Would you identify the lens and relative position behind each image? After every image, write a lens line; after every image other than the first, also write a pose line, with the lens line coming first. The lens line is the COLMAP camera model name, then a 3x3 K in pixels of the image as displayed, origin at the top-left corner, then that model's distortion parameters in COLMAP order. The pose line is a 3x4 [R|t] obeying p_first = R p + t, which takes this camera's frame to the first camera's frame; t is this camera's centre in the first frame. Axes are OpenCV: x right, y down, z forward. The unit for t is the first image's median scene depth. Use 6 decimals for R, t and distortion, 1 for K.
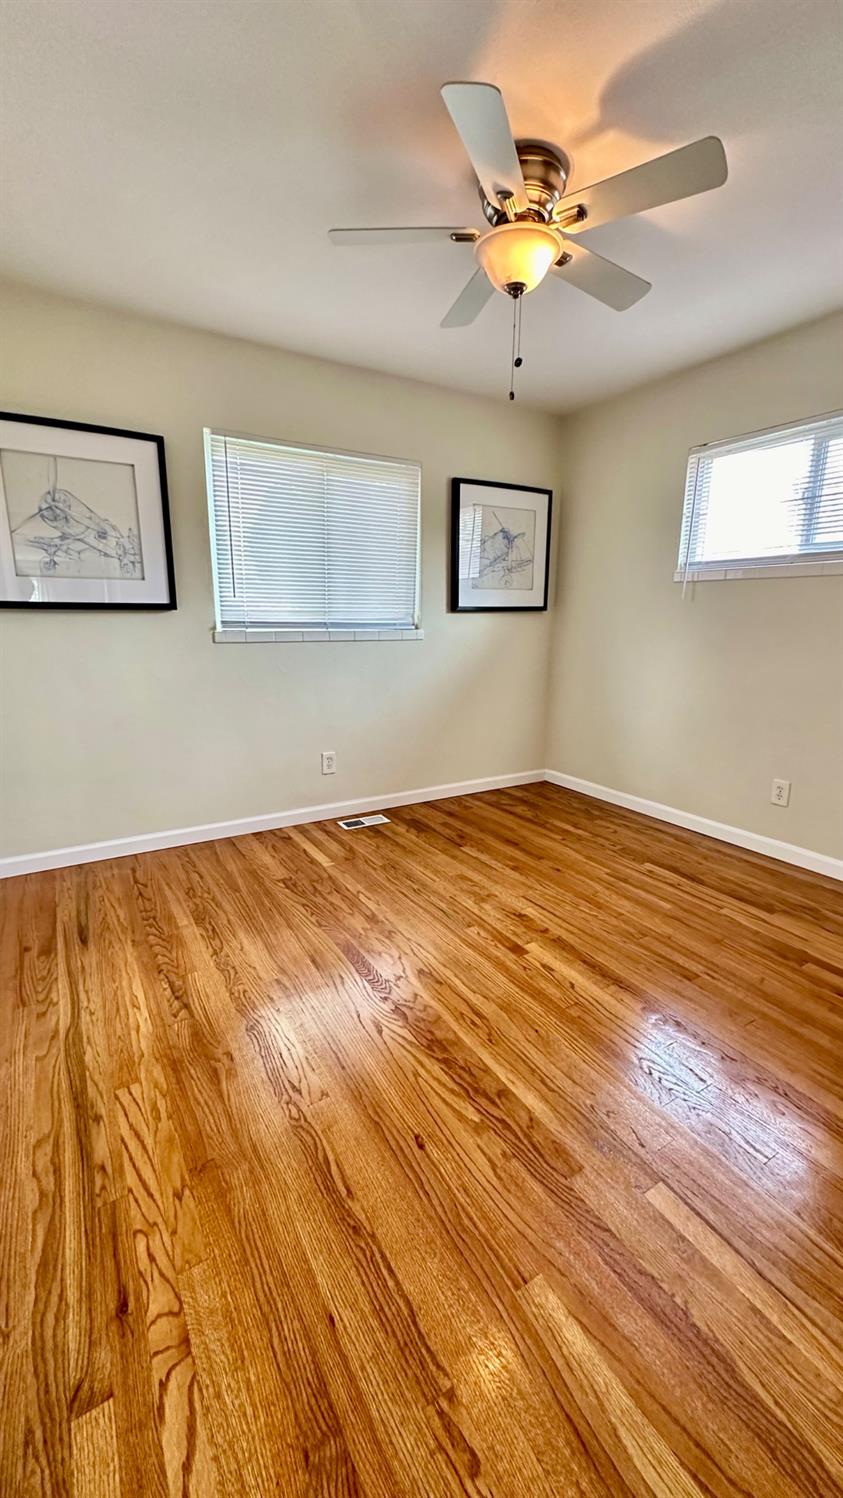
lens RADIAL K [[594.8, 0, 425.4], [0, 594.8, 746.0], [0, 0, 1]] dist [-0.004947, 0.001161]
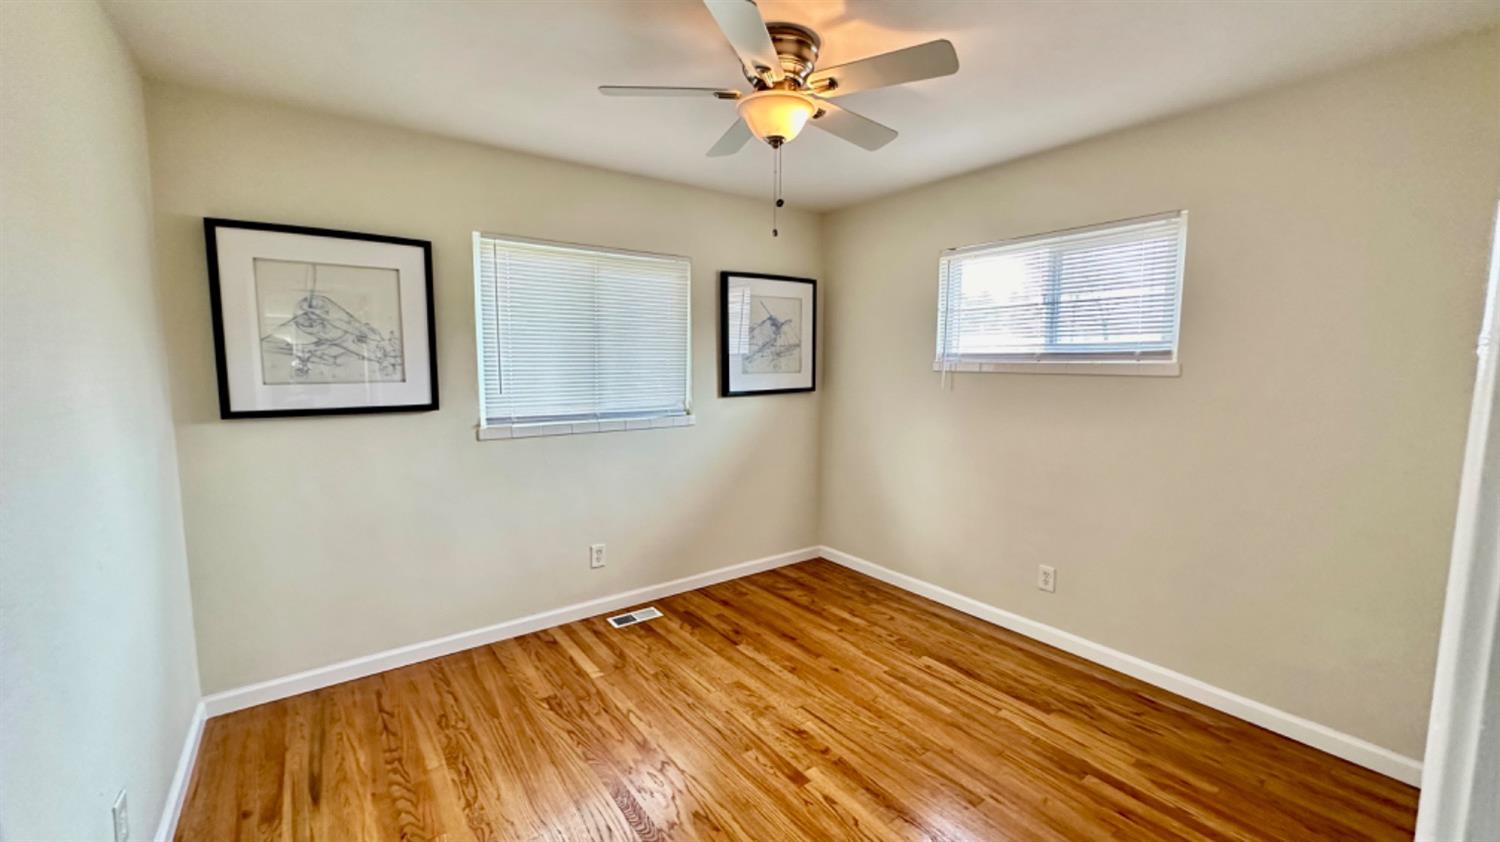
lens RADIAL K [[595.5, 0, 752.0], [0, 595.5, 414.7], [0, 0, 1]] dist [-0.004947, 0.001161]
pose [[0.995841, -0.014334, 0.089972, 0.003432], [0.024940, 0.992713, -0.117890, -0.103275], [-0.087627, 0.119644, 0.988942, -0.003878]]
